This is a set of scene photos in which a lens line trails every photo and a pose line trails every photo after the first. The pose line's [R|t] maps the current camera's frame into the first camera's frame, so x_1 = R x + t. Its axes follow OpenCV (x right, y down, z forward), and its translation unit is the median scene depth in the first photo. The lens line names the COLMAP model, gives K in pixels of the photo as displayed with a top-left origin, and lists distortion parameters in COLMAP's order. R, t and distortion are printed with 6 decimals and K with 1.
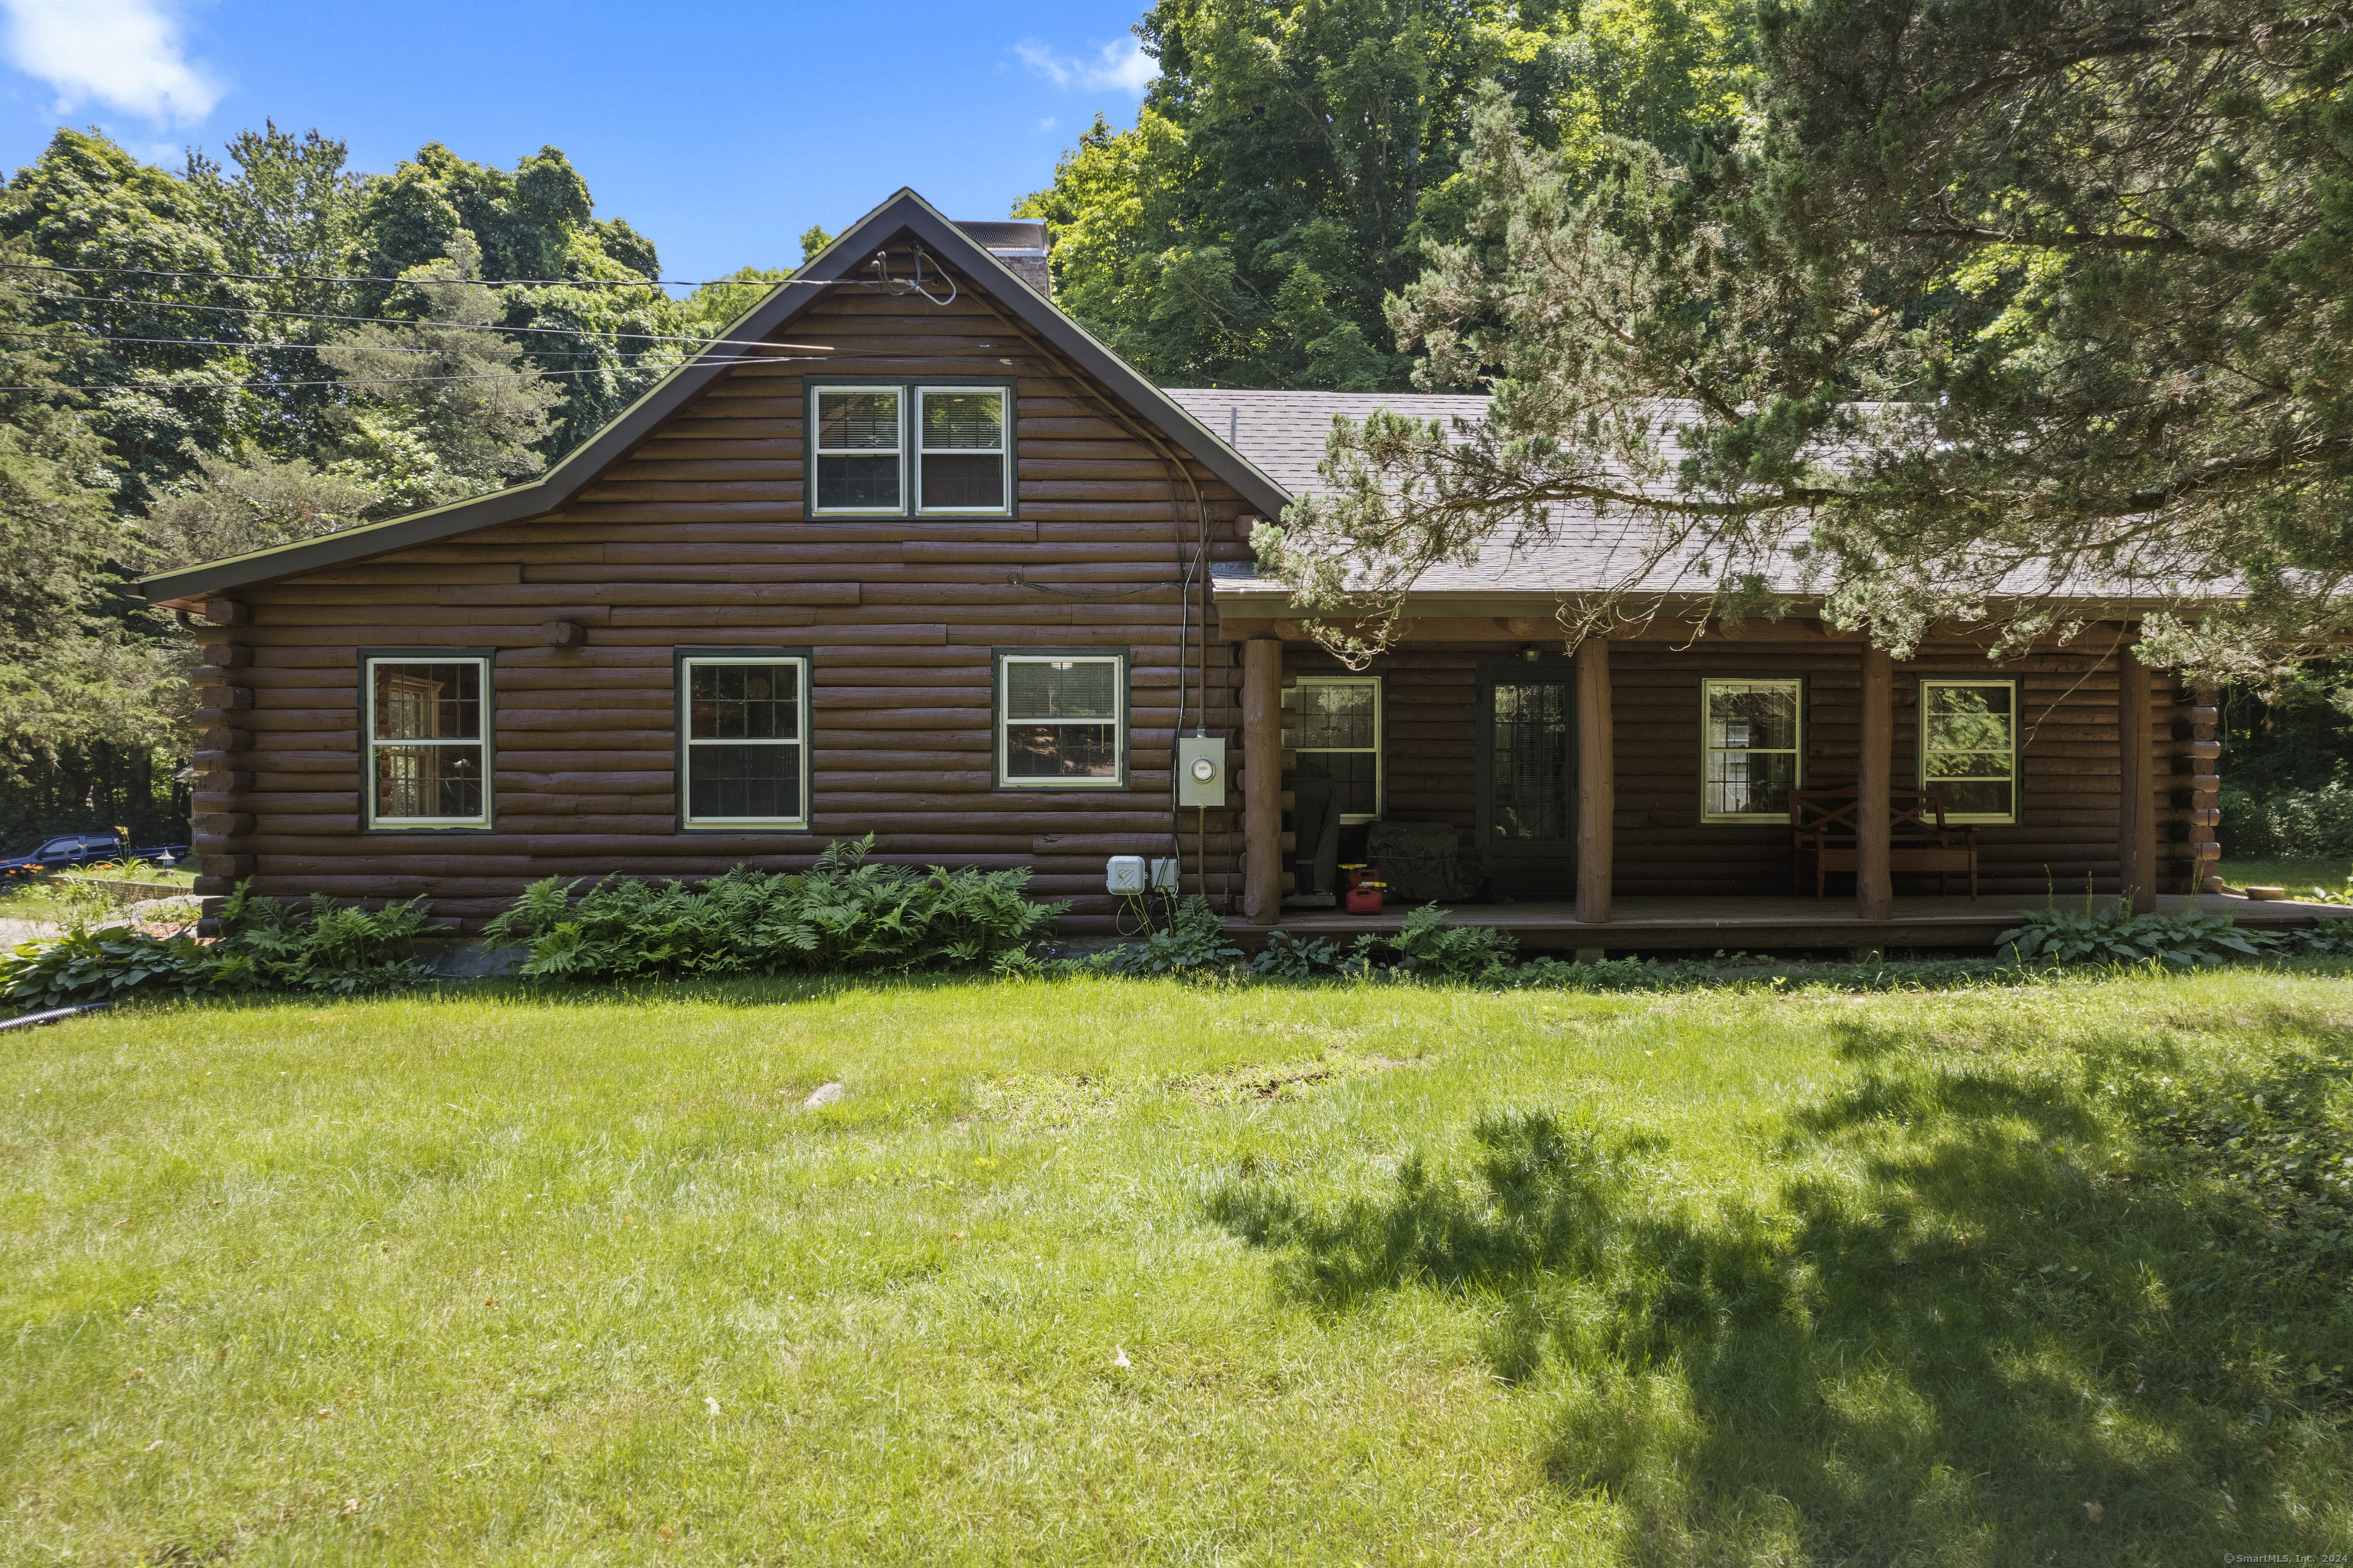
lens RADIAL K [[1544.4, 0, 1176.5], [0, 1544.4, 784.0], [0, 0, 1]] dist [-0.049071, -0.000776]
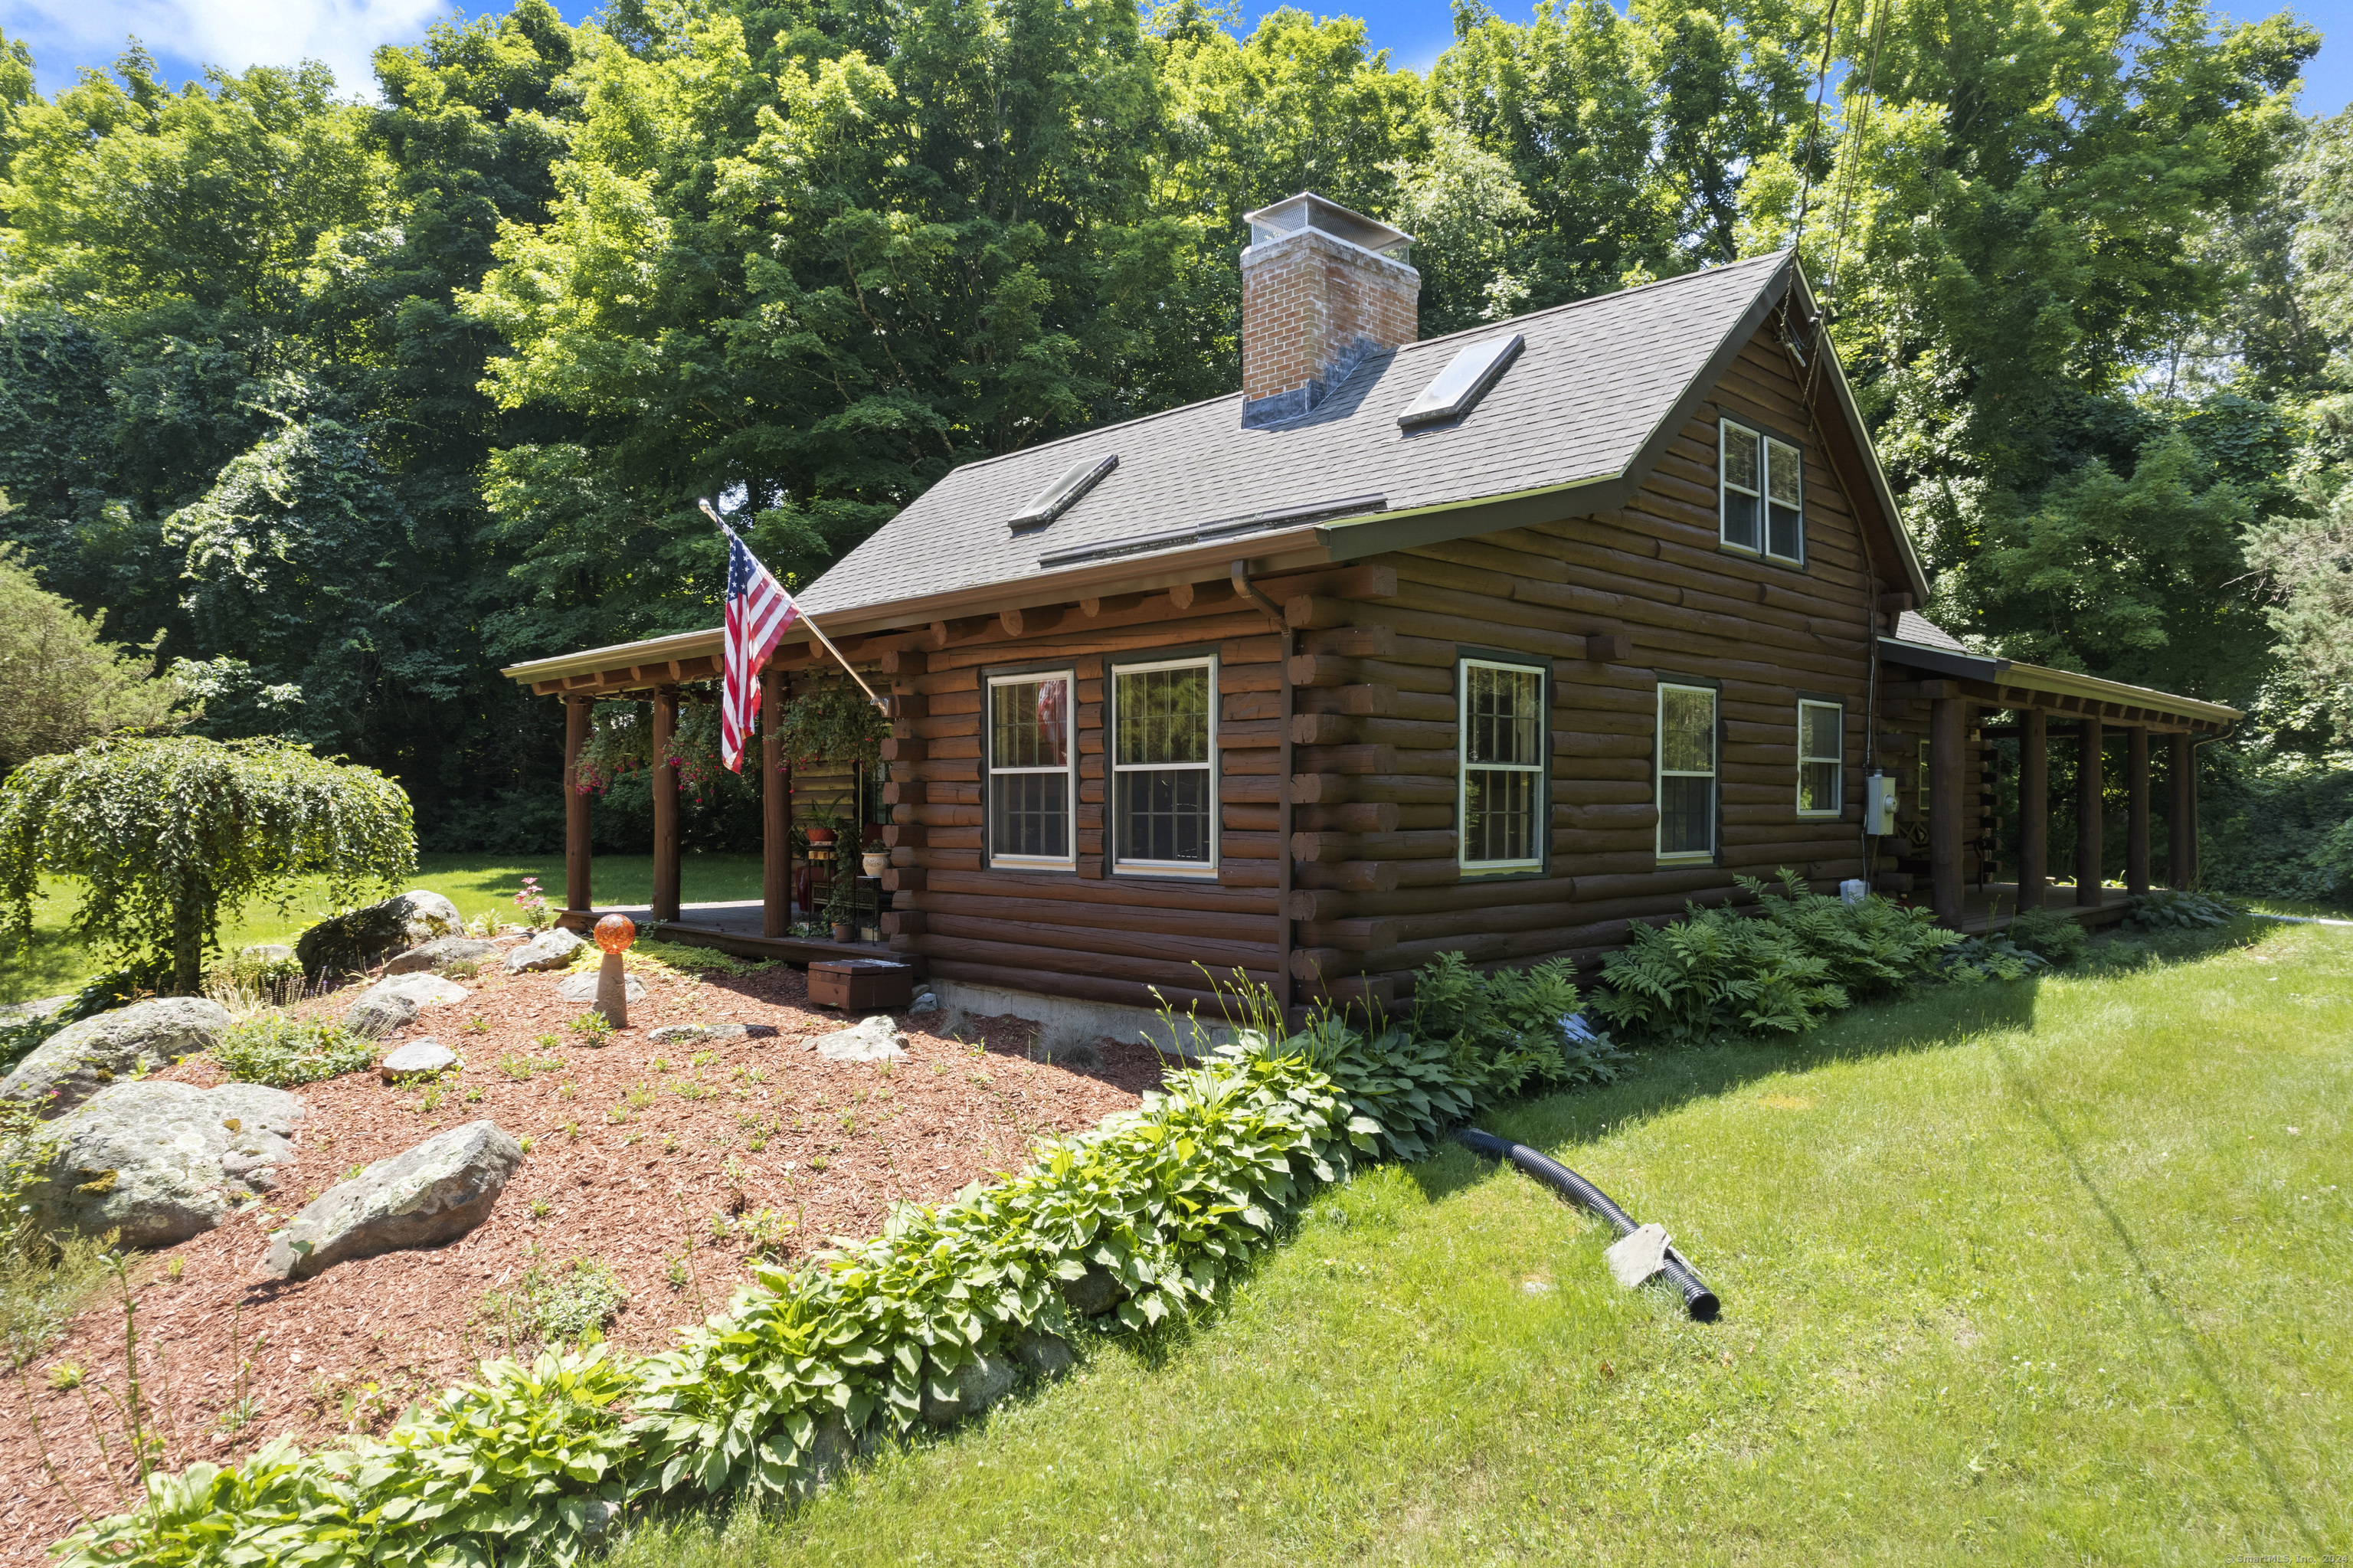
lens RADIAL K [[1544.4, 0, 1176.5], [0, 1544.4, 784.0], [0, 0, 1]] dist [-0.049071, -0.000776]
pose [[0.711932, 0.009930, 0.702178, -1.182403], [0.002667, 0.999855, -0.016844, -0.005797], [-0.702243, 0.013865, 0.711802, 0.541955]]
